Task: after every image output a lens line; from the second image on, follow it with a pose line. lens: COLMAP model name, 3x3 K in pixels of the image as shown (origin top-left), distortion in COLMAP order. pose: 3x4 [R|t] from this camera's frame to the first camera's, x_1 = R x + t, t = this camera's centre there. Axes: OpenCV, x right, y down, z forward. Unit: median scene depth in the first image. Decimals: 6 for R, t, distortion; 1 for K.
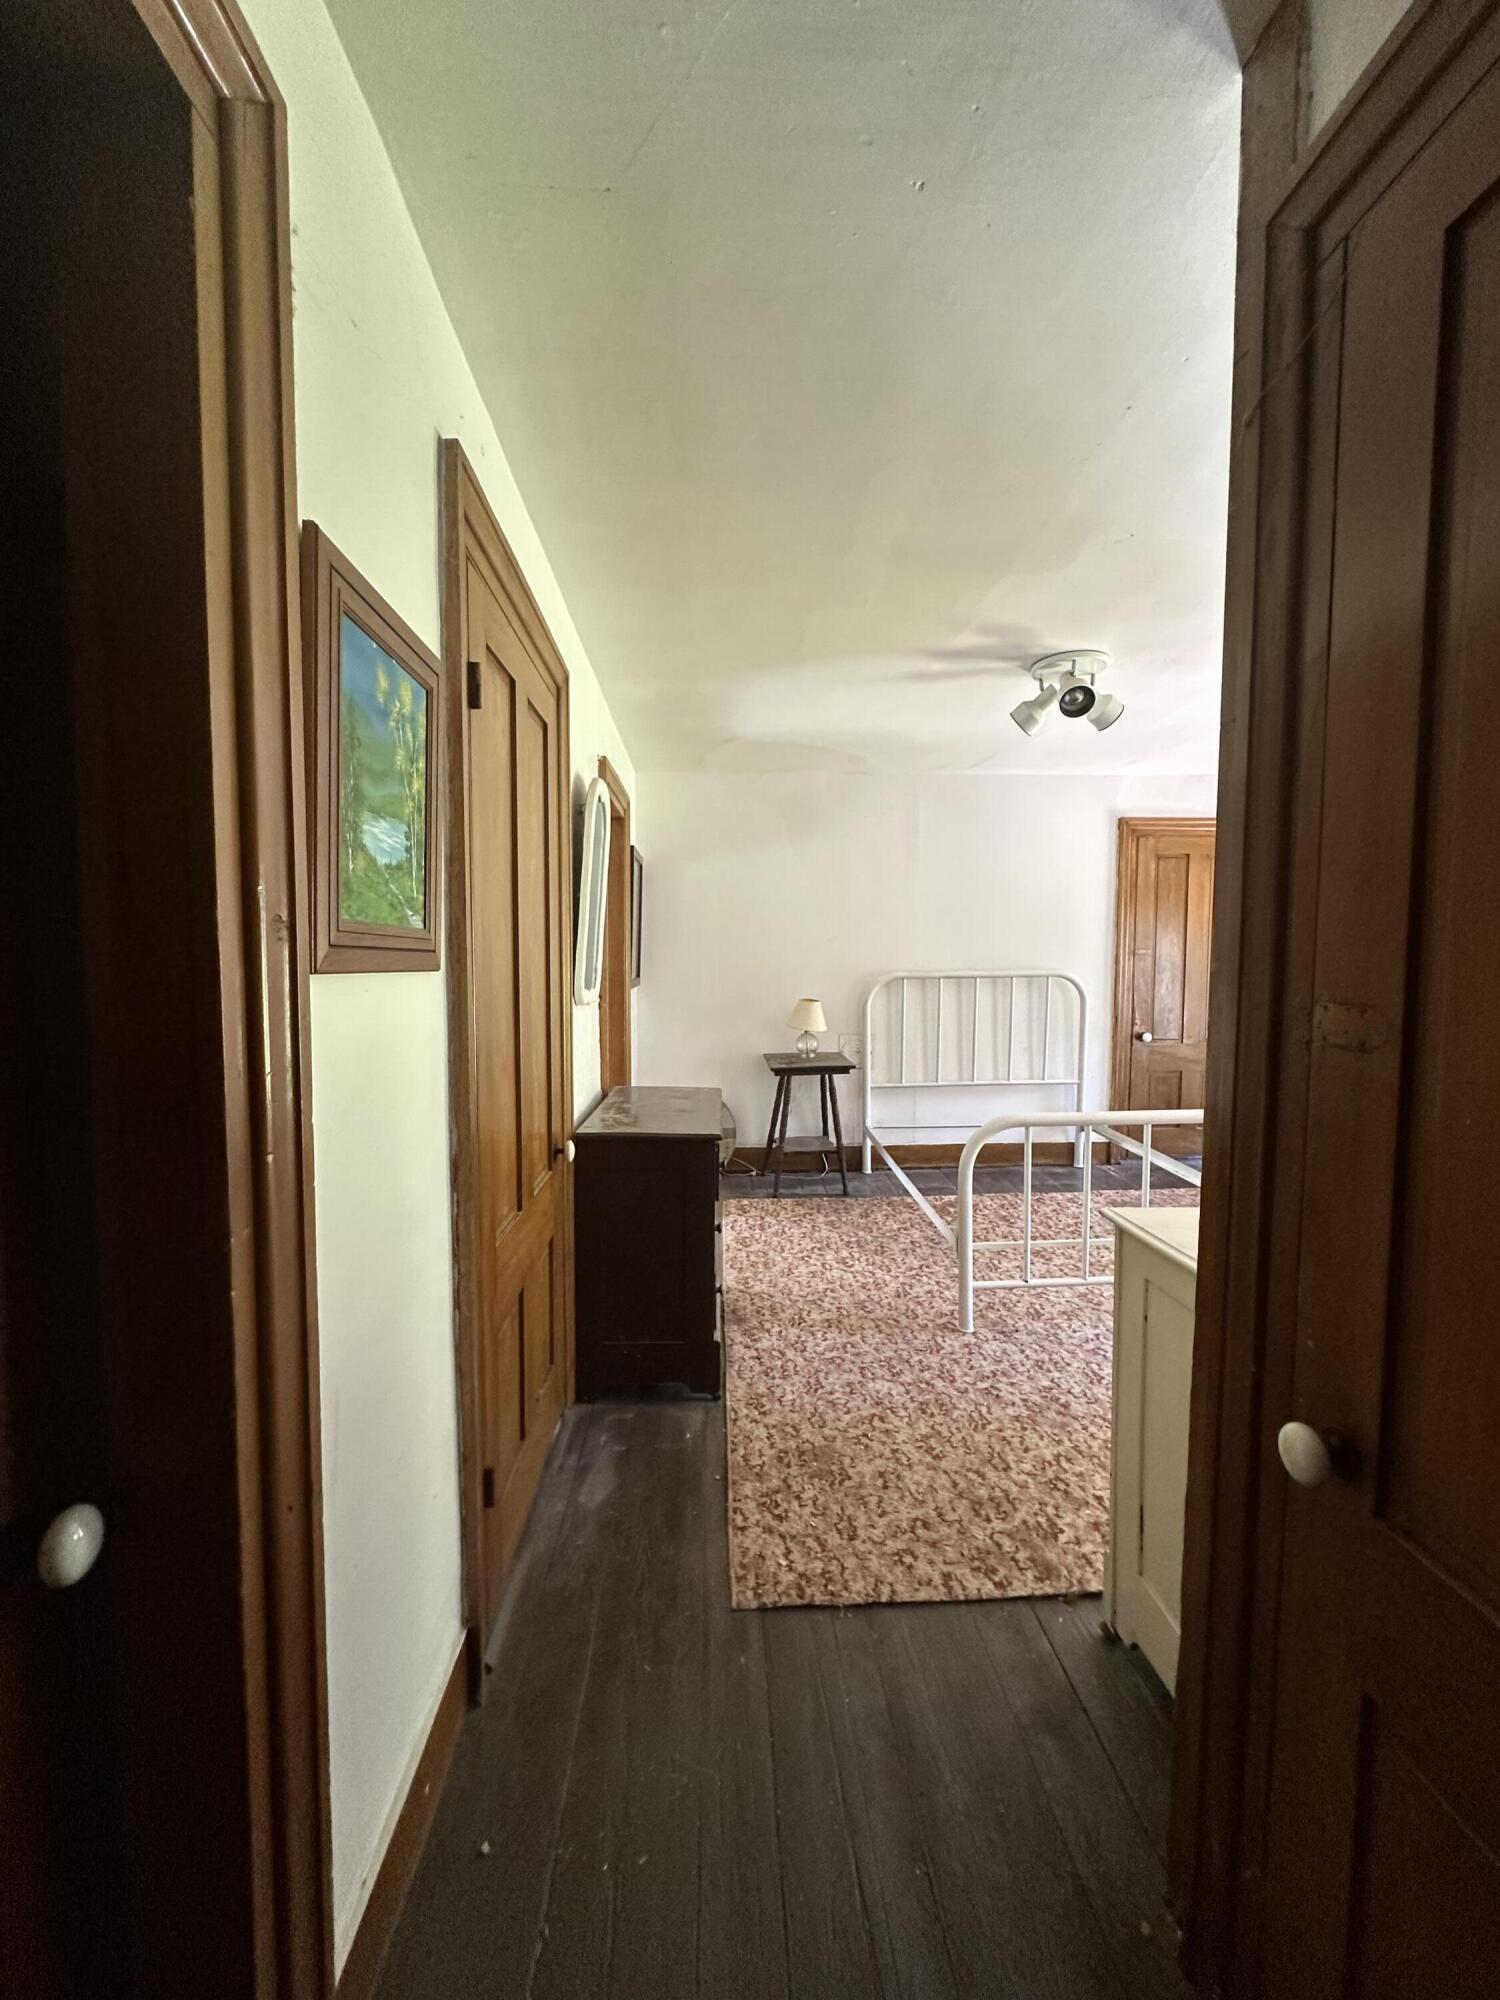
lens RADIAL K [[803.1, 0, 751.3], [0, 803.1, 998.0], [0, 0, 1]] dist [-0.004826, 0.001082]
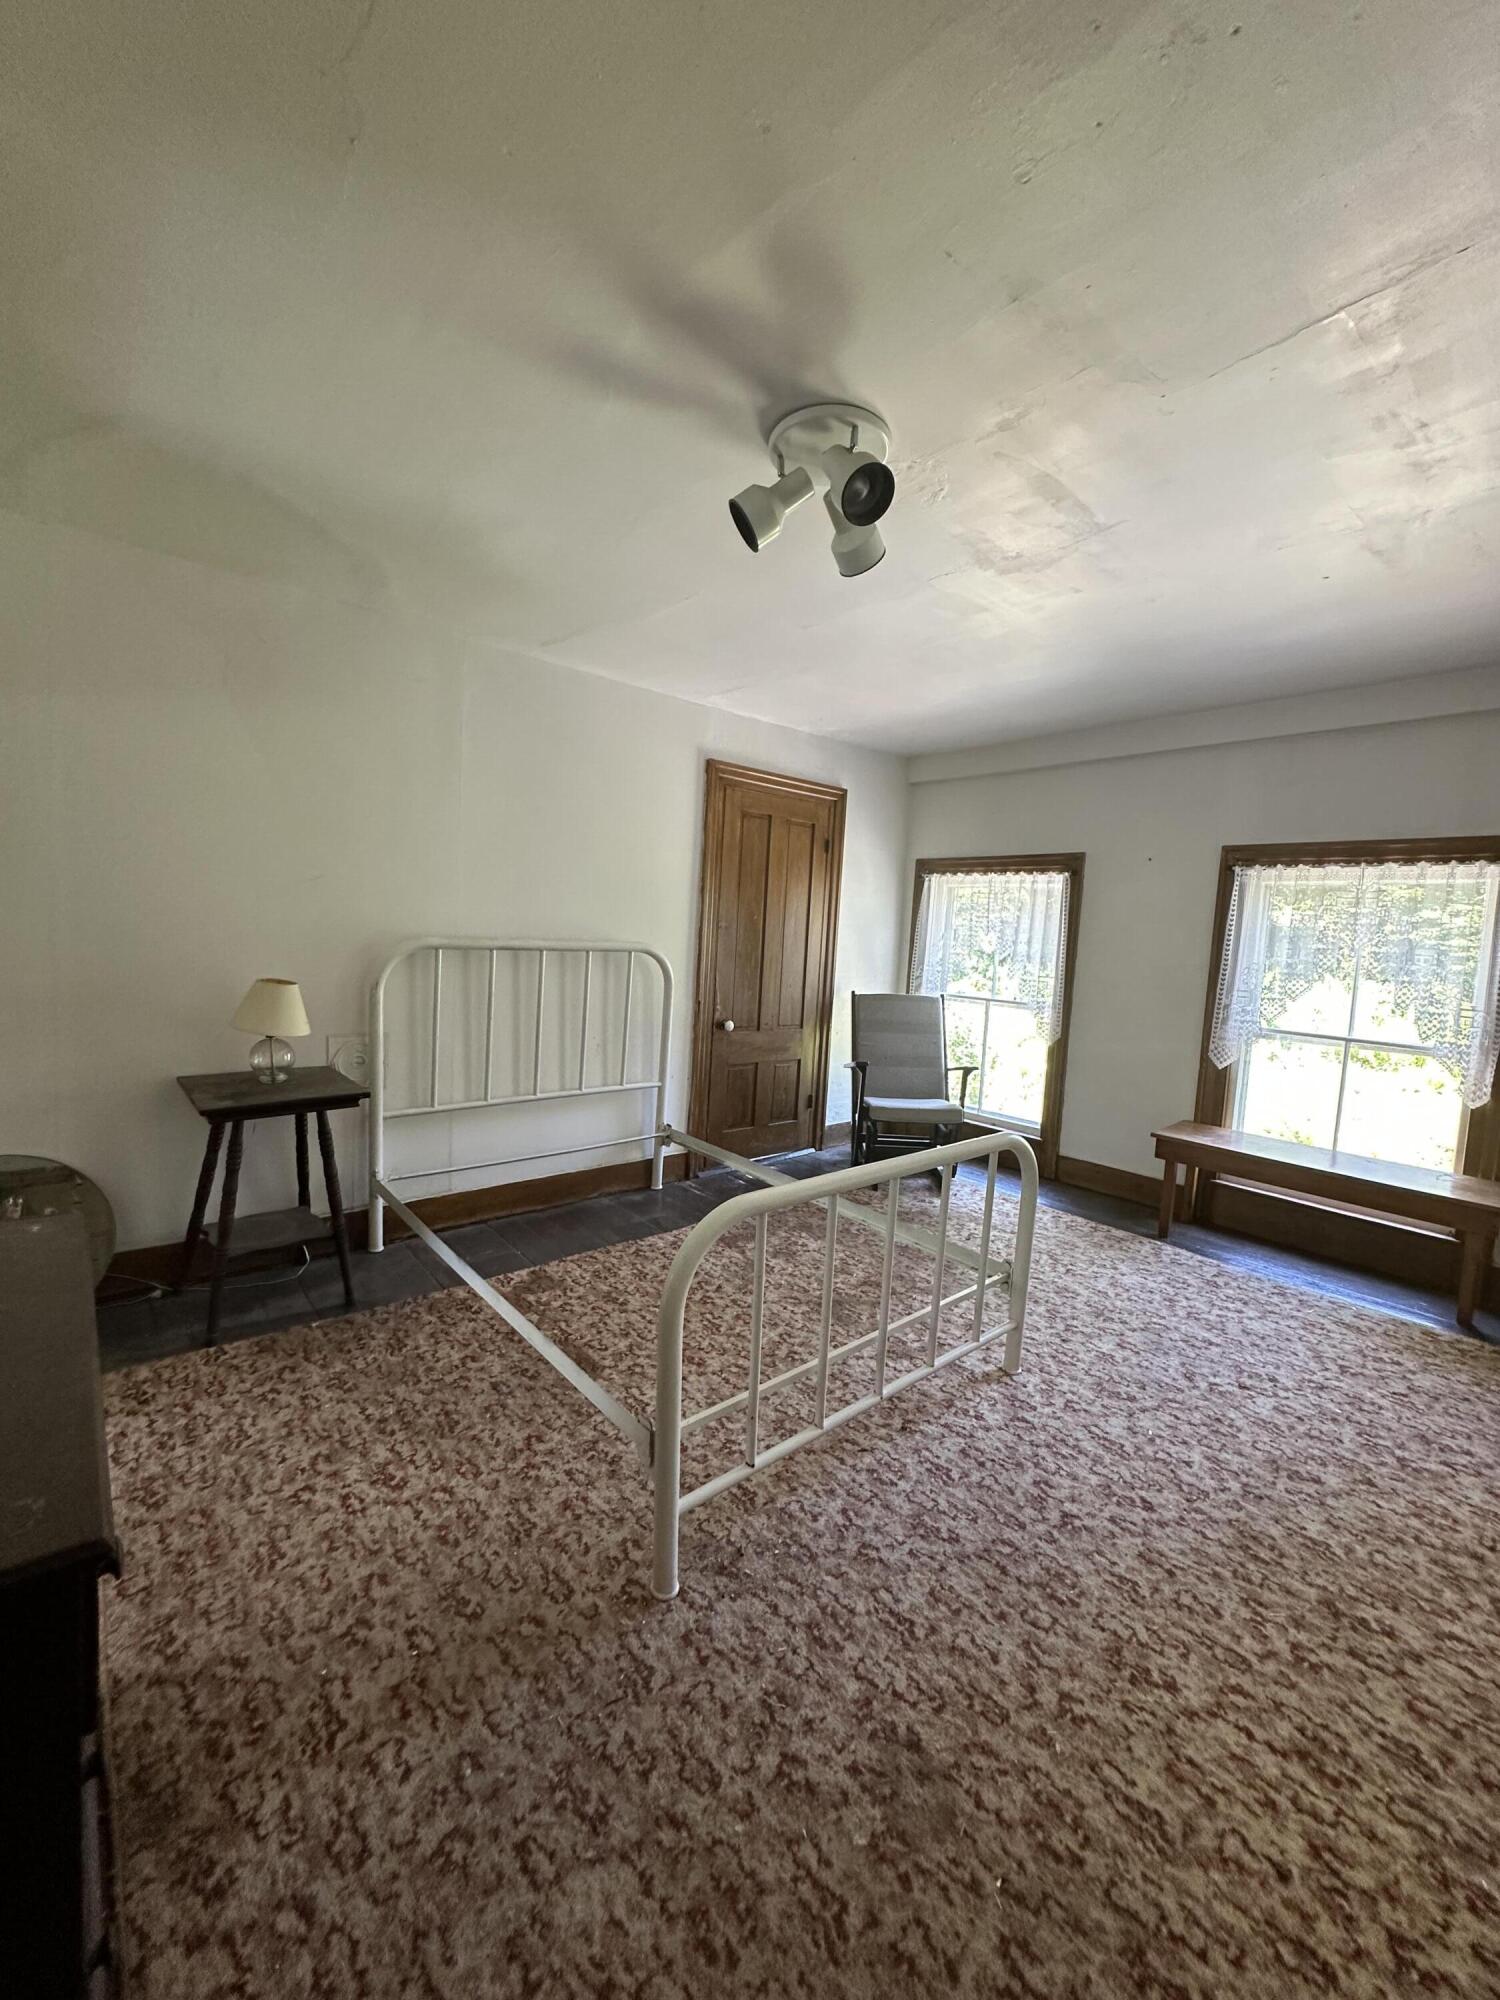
lens RADIAL K [[803.1, 0, 752.1], [0, 803.1, 997.6], [0, 0, 1]] dist [-0.004826, 0.001082]
pose [[0.783922, -0.008639, 0.620799, -0.017754], [-0.016251, 0.999275, 0.034428, -0.011699], [-0.620646, -0.037077, 0.783214, 0.350387]]
